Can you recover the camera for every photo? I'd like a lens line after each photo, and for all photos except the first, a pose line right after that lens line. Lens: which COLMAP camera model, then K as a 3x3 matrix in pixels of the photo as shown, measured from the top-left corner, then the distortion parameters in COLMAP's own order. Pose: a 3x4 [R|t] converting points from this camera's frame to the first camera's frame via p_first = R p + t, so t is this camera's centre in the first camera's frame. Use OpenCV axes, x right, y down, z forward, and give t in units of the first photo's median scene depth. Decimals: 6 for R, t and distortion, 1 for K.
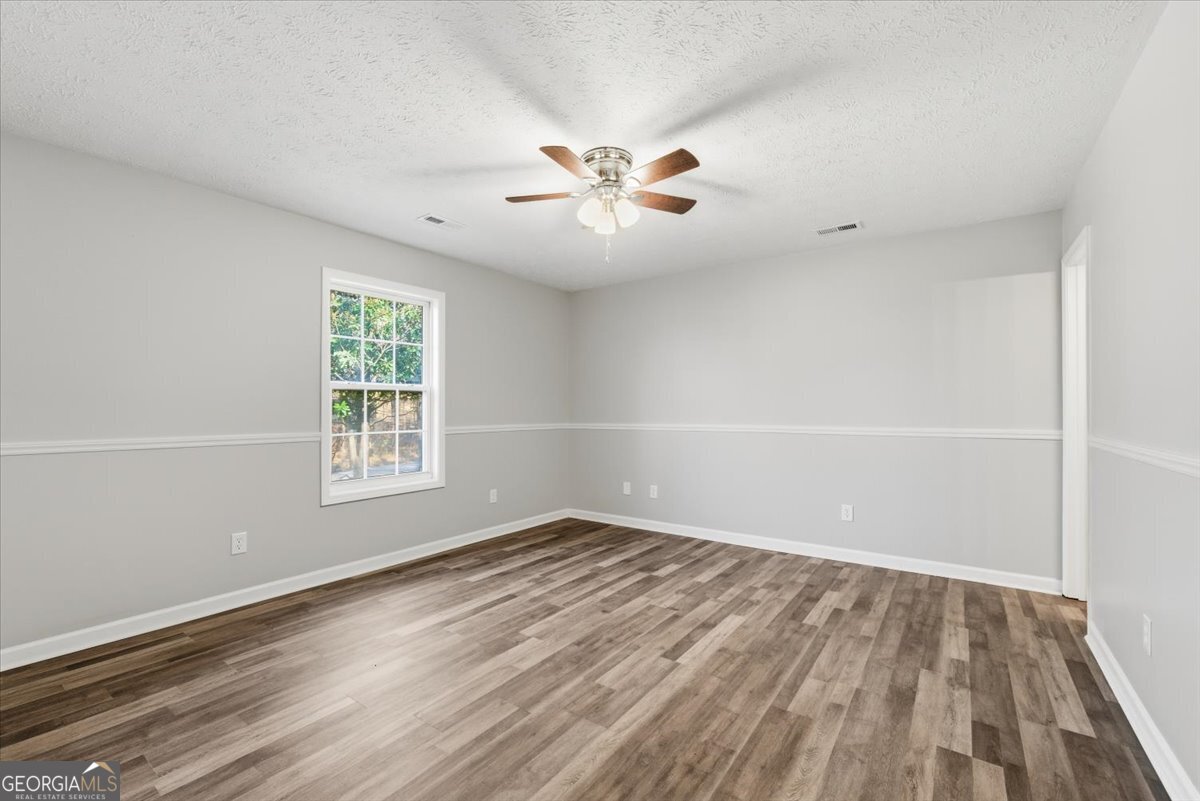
lens RADIAL K [[468.6, 0, 595.0], [0, 468.6, 404.3], [0, 0, 1]] dist [-0.009033, 0.000044]
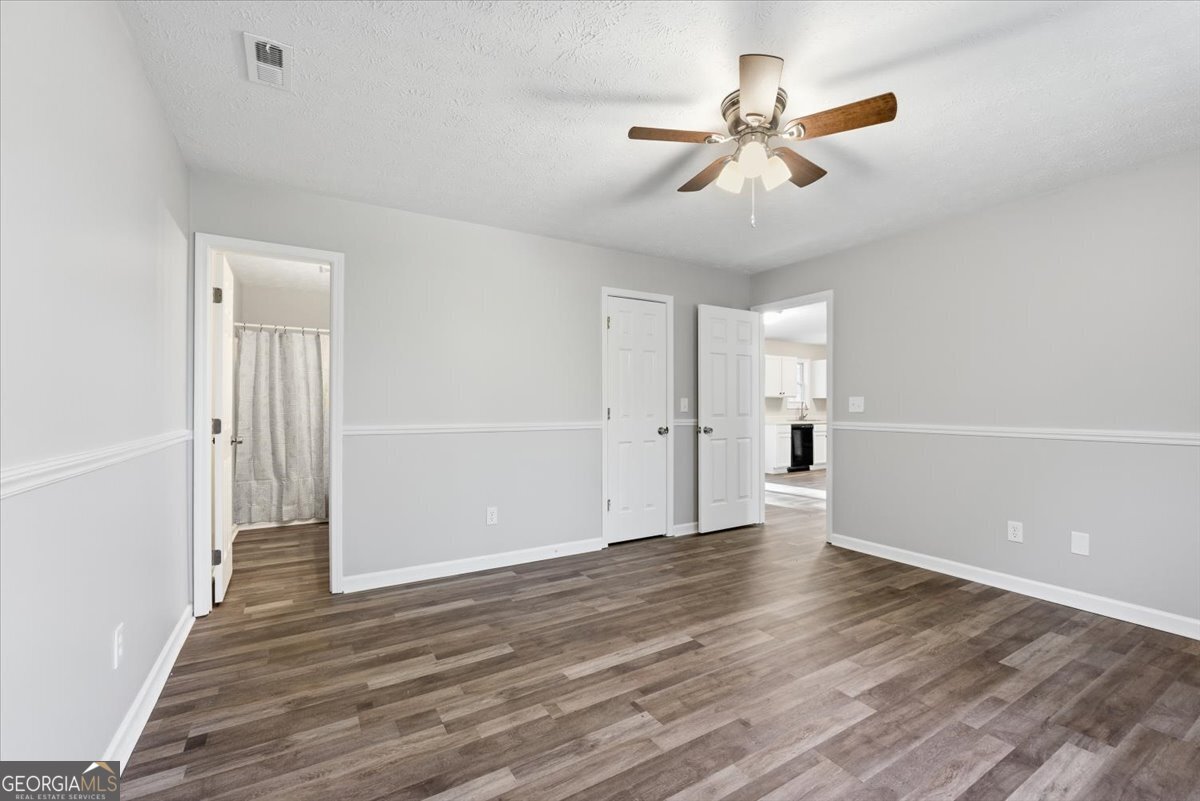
lens RADIAL K [[468.6, 0, 611.4], [0, 468.6, 400.7], [0, 0, 1]] dist [-0.009033, 0.000044]
pose [[-0.920449, 0.002974, 0.390852, -0.062232], [-0.006155, 0.999737, -0.022101, 0.019724], [-0.390815, -0.022749, -0.920188, 1.709721]]
